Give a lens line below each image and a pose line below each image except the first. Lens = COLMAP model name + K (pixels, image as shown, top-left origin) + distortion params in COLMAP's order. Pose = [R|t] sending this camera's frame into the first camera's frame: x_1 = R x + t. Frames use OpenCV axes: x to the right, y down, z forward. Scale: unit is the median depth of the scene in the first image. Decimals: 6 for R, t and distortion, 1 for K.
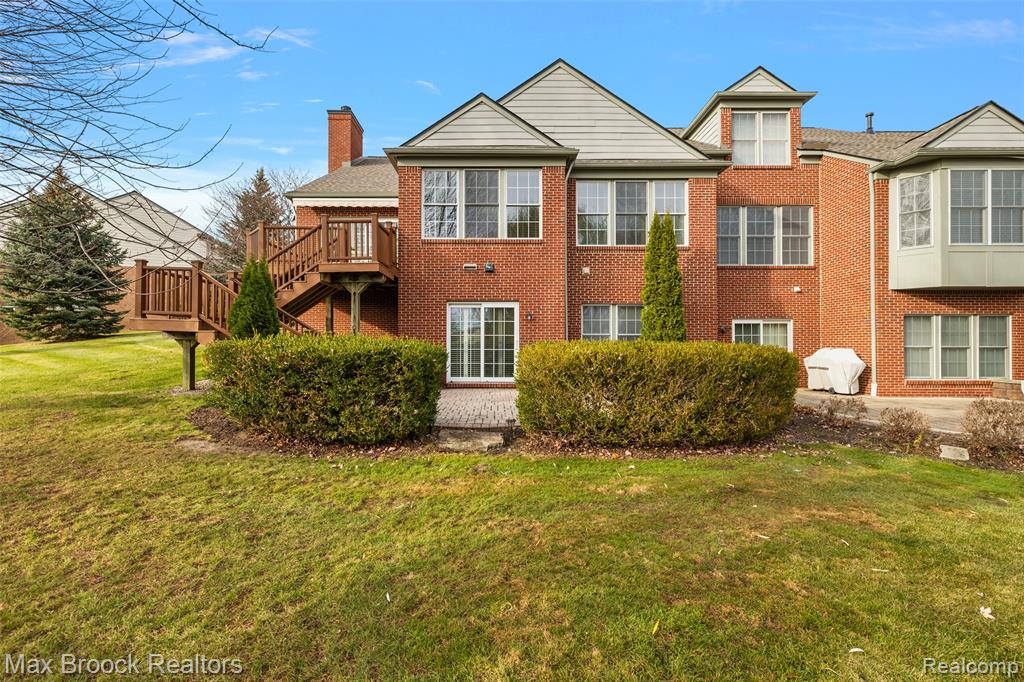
lens RADIAL K [[443.6, 0, 514.8], [0, 443.6, 340.6], [0, 0, 1]] dist [-0.001532, 0.000692]
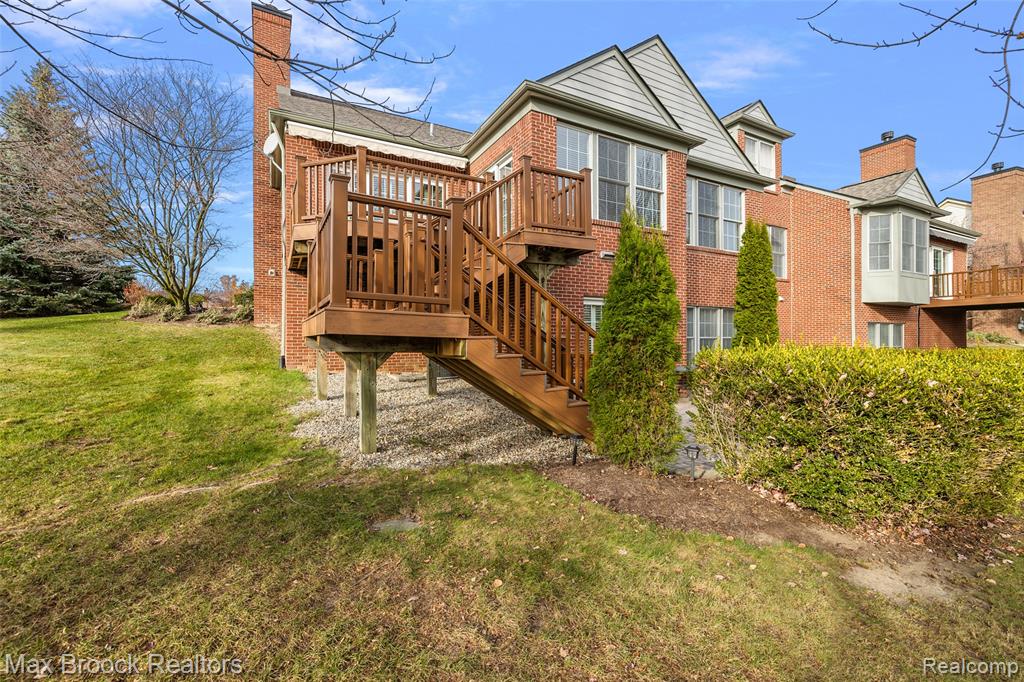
lens RADIAL K [[443.6, 0, 512.6], [0, 443.6, 338.1], [0, 0, 1]] dist [-0.001532, 0.000692]
pose [[0.876211, -0.002287, 0.481922, -0.637590], [0.003556, 0.999992, -0.001721, -0.013757], [-0.481914, 0.003222, 0.876212, 0.370433]]
